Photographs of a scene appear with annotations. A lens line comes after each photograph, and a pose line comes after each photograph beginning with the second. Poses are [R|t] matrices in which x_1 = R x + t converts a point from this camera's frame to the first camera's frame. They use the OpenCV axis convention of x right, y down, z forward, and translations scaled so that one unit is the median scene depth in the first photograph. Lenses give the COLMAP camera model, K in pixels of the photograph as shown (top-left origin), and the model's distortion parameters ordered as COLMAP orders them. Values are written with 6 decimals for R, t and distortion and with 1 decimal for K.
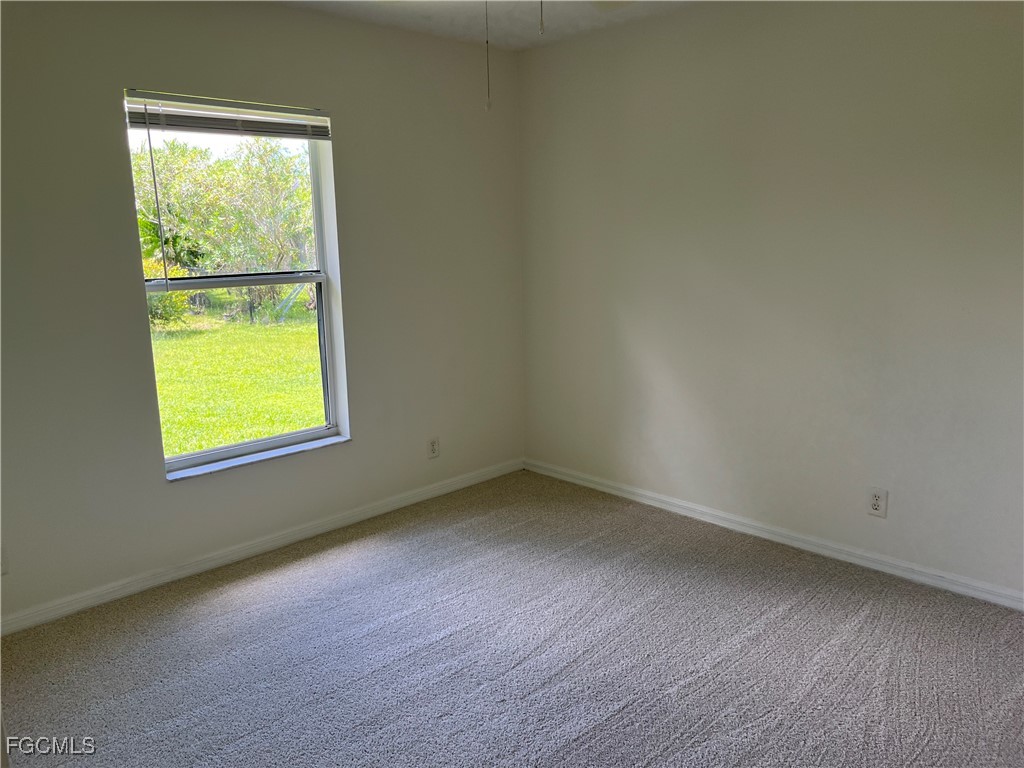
lens RADIAL K [[781.8, 0, 511.9], [0, 781.8, 379.3], [0, 0, 1]] dist [0.059781, -0.086676]
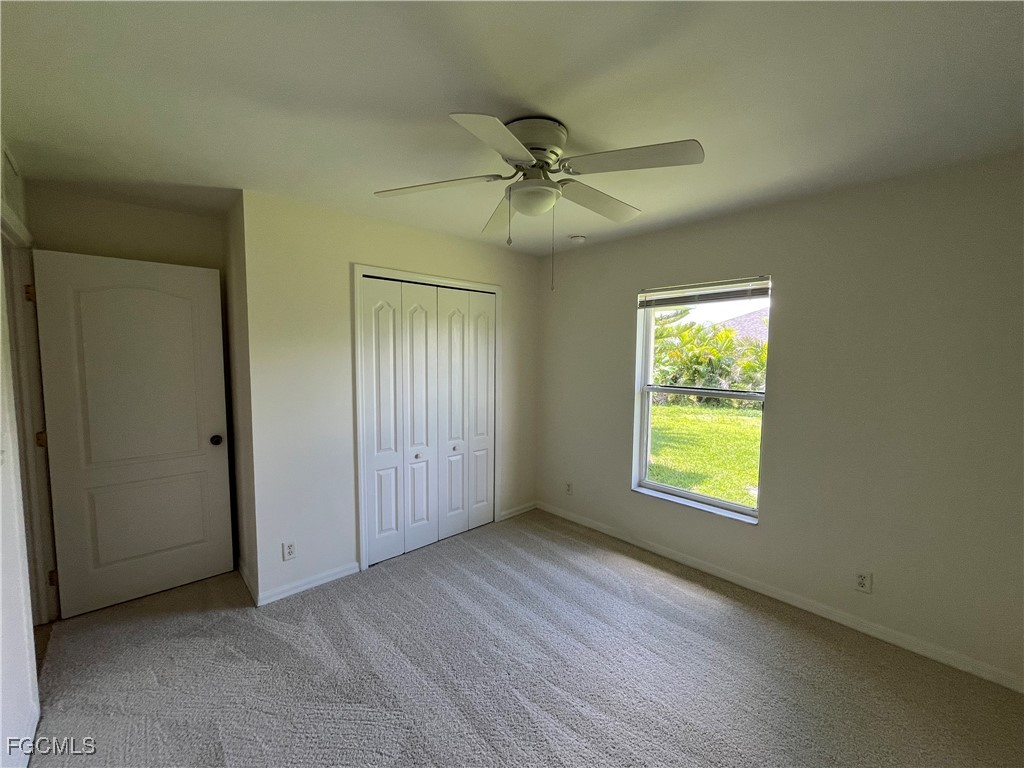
lens RADIAL K [[416.6, 0, 508.7], [0, 416.6, 382.5], [0, 0, 1]] dist [-0.002412, 0.000840]
pose [[-0.034195, 0.077827, -0.996380, 0.505851], [-0.201505, 0.975952, 0.083147, -0.134237], [0.978890, 0.203619, -0.017690, 0.621788]]
